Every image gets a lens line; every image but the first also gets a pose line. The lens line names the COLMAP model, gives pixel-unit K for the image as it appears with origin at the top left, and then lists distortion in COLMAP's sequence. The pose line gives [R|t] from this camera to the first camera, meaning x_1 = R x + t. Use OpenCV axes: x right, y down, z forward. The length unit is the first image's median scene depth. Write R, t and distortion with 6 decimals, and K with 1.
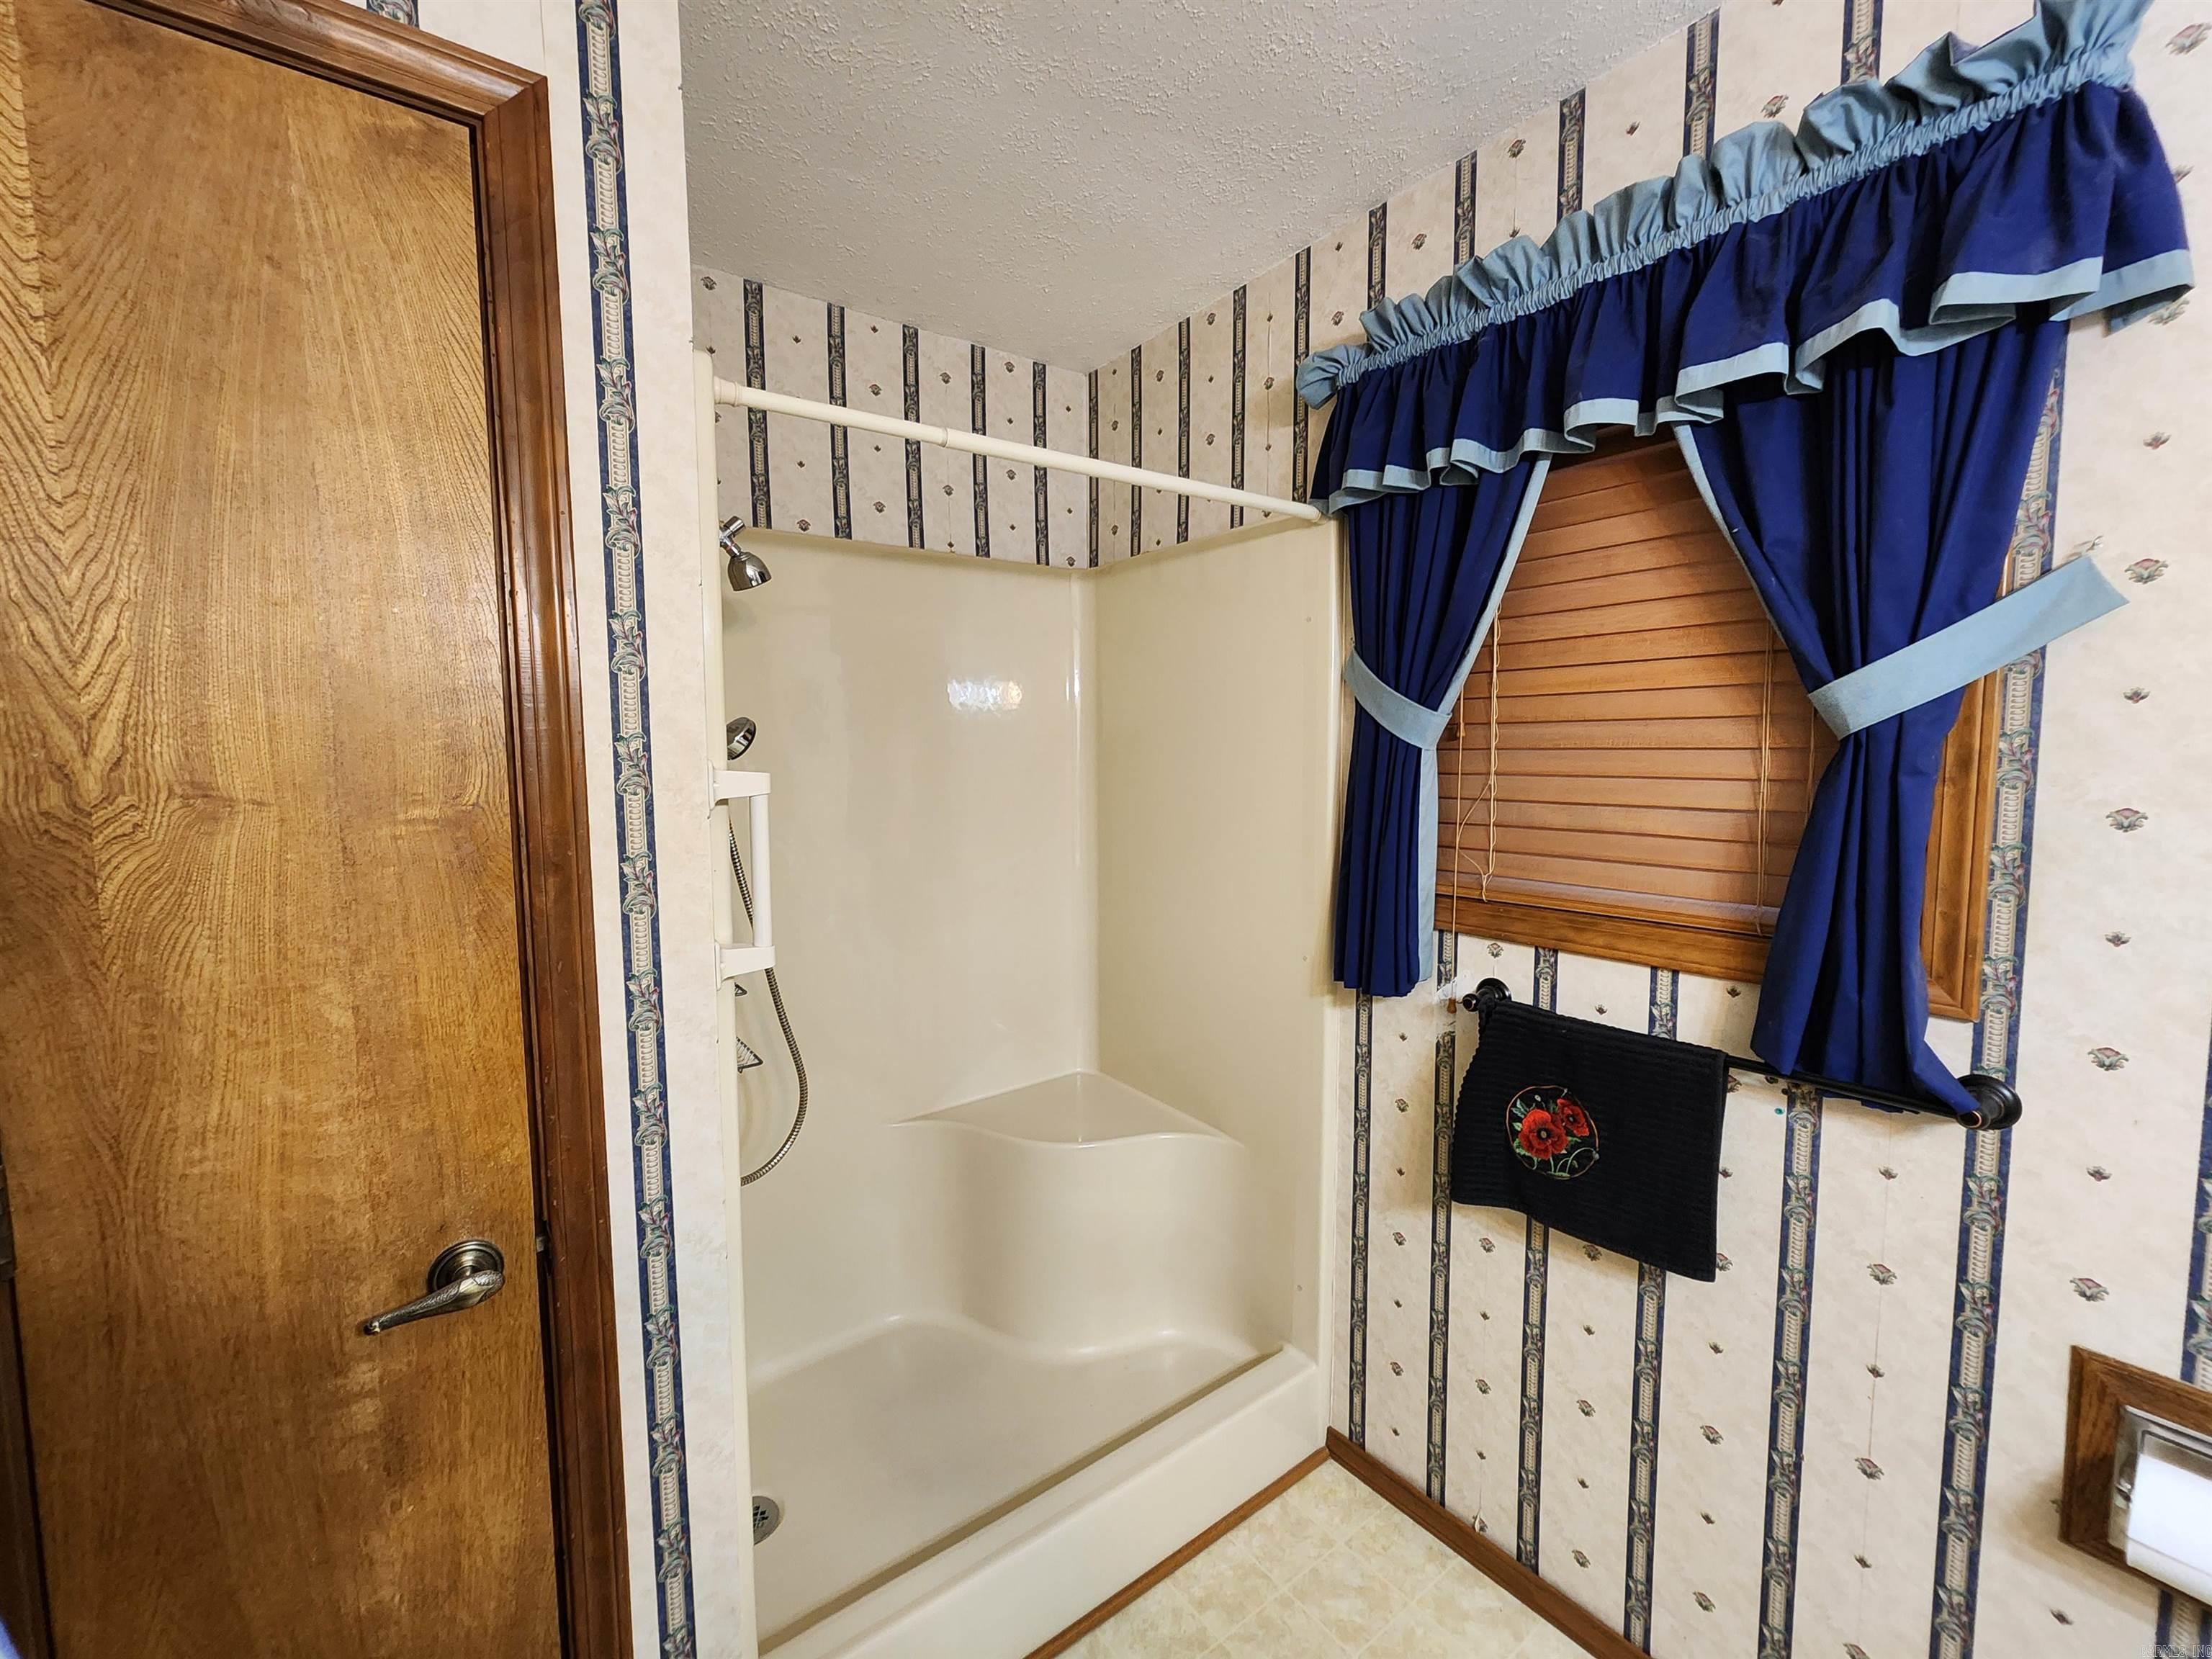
lens RADIAL K [[914.1, 0, 1120.0], [0, 914.1, 819.4], [0, 0, 1]] dist [-0.003717, 0.003219]
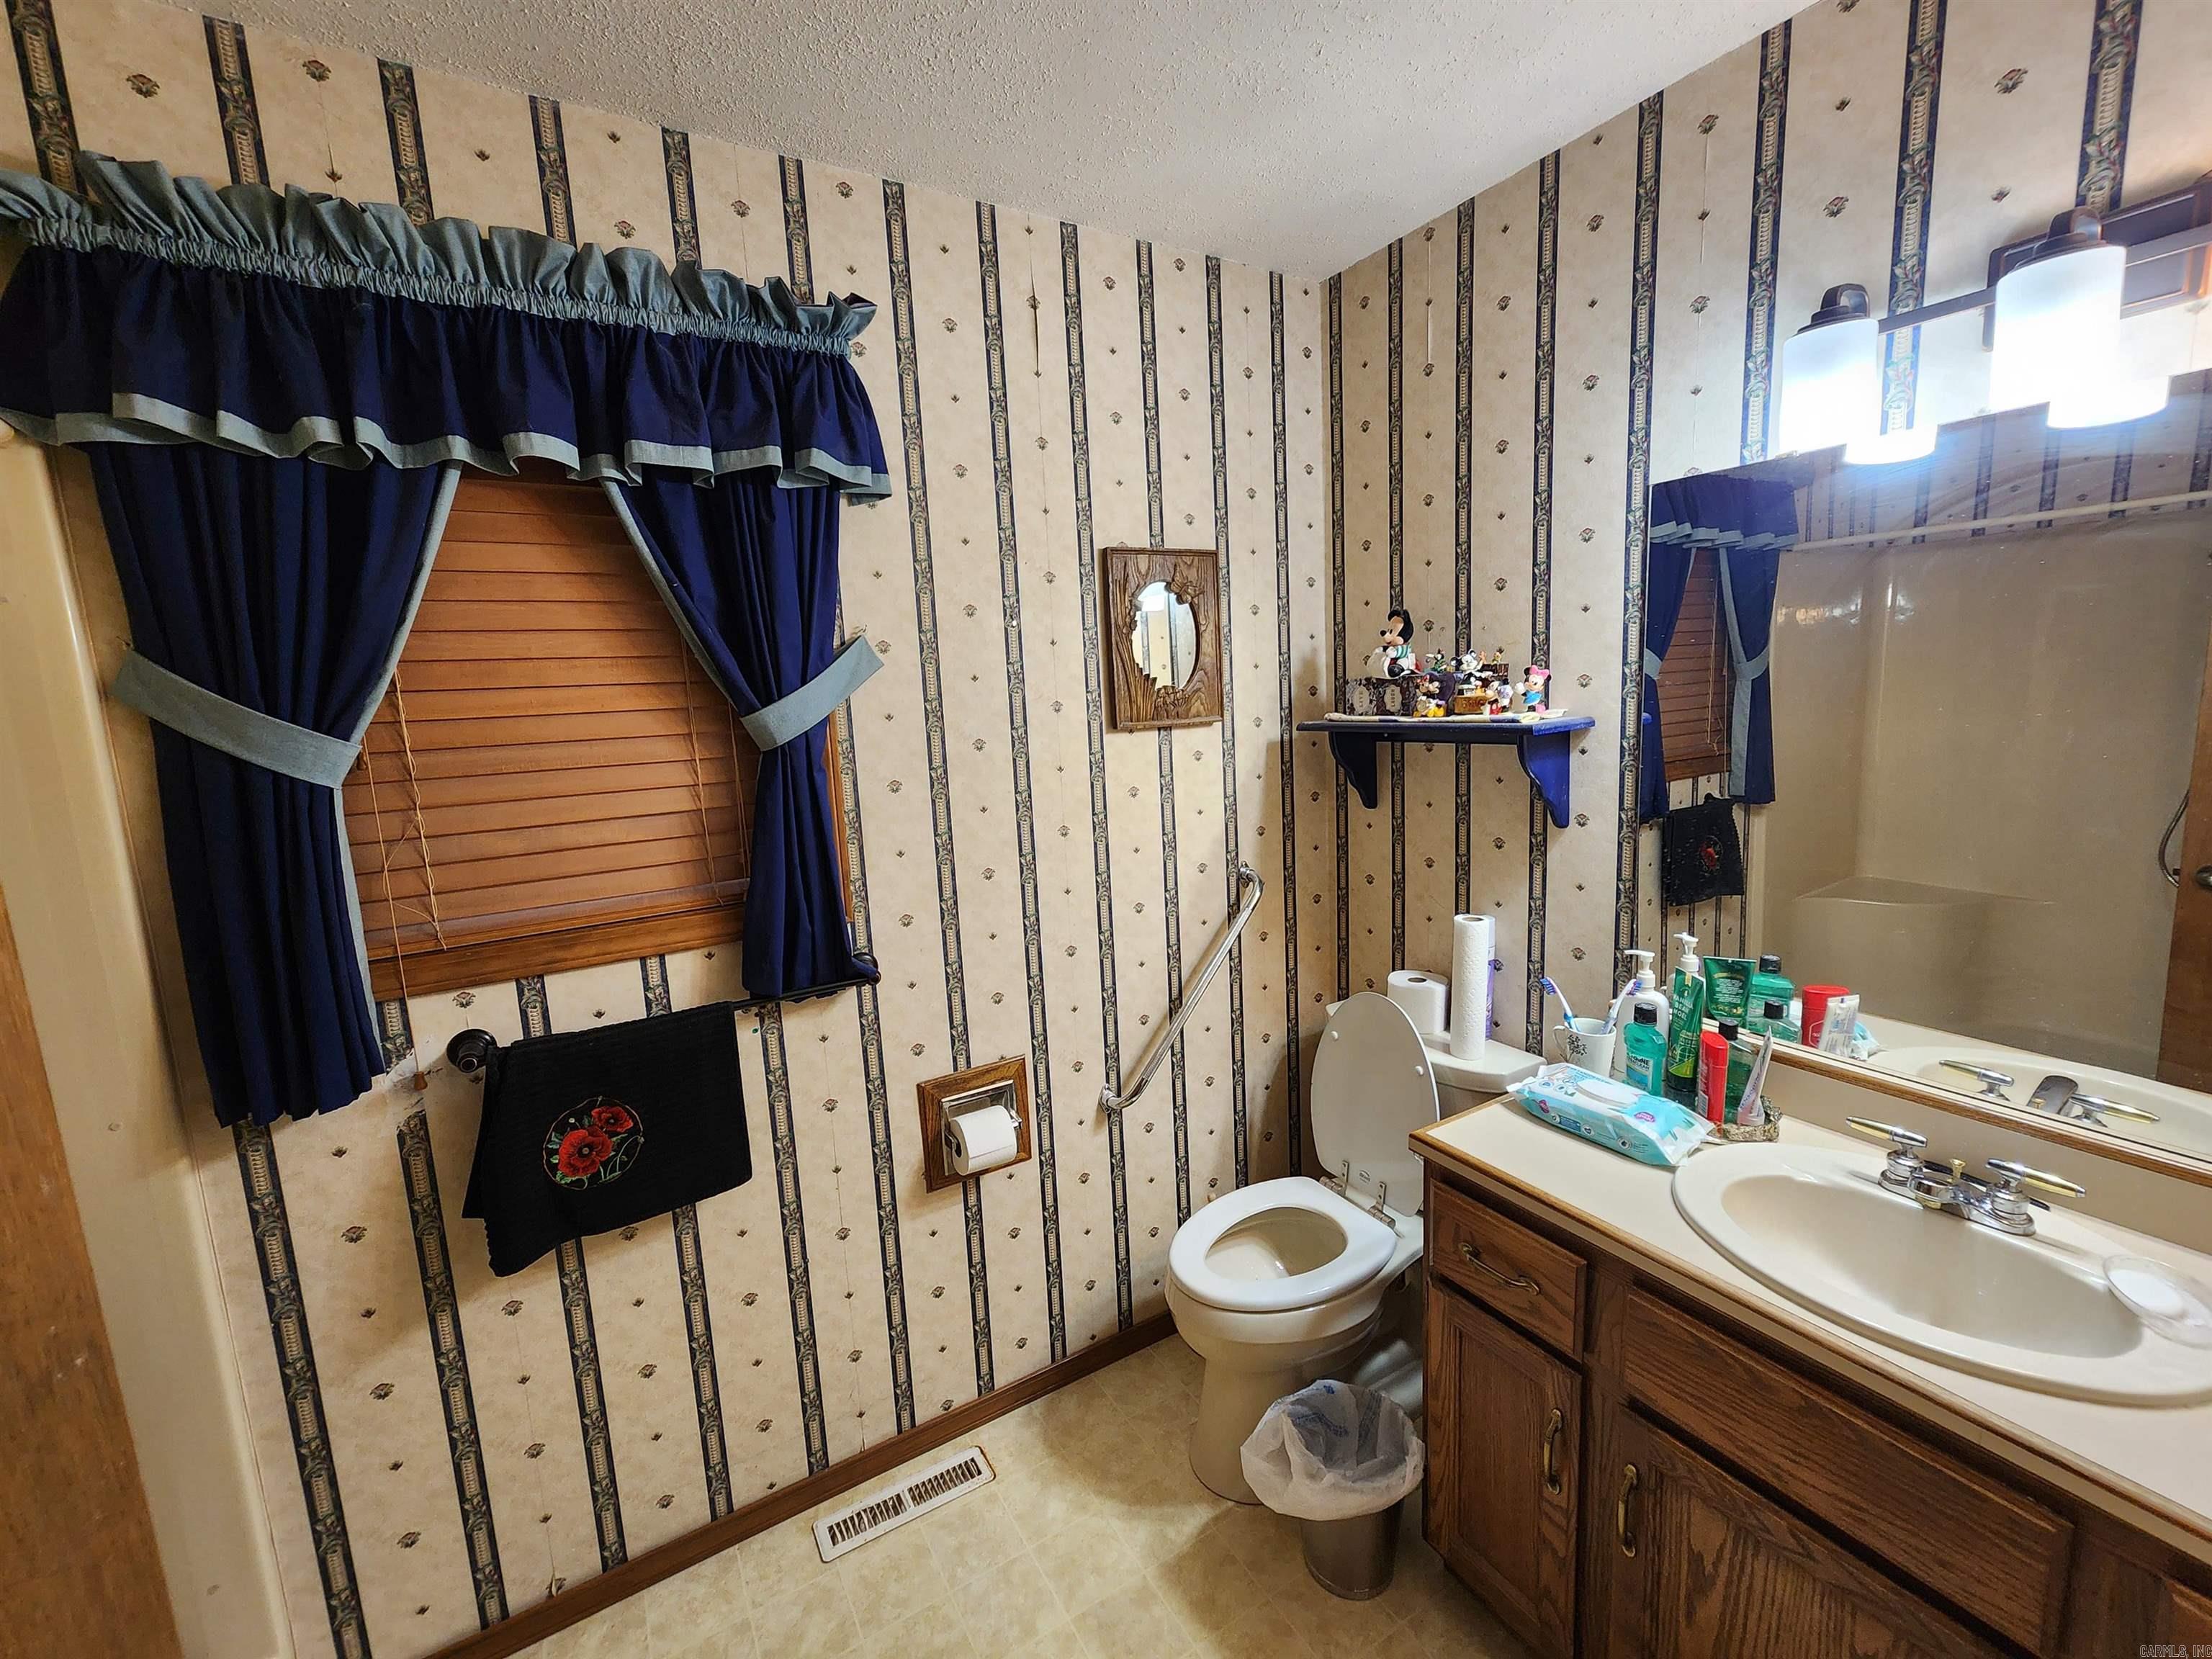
lens RADIAL K [[914.1, 0, 1120.0], [0, 914.1, 819.4], [0, 0, 1]] dist [-0.003717, 0.003219]
pose [[0.107078, -0.139513, 0.984414, -0.441079], [0.120549, 0.984623, 0.126430, -0.079085], [-0.986915, 0.105133, 0.122250, 0.258588]]
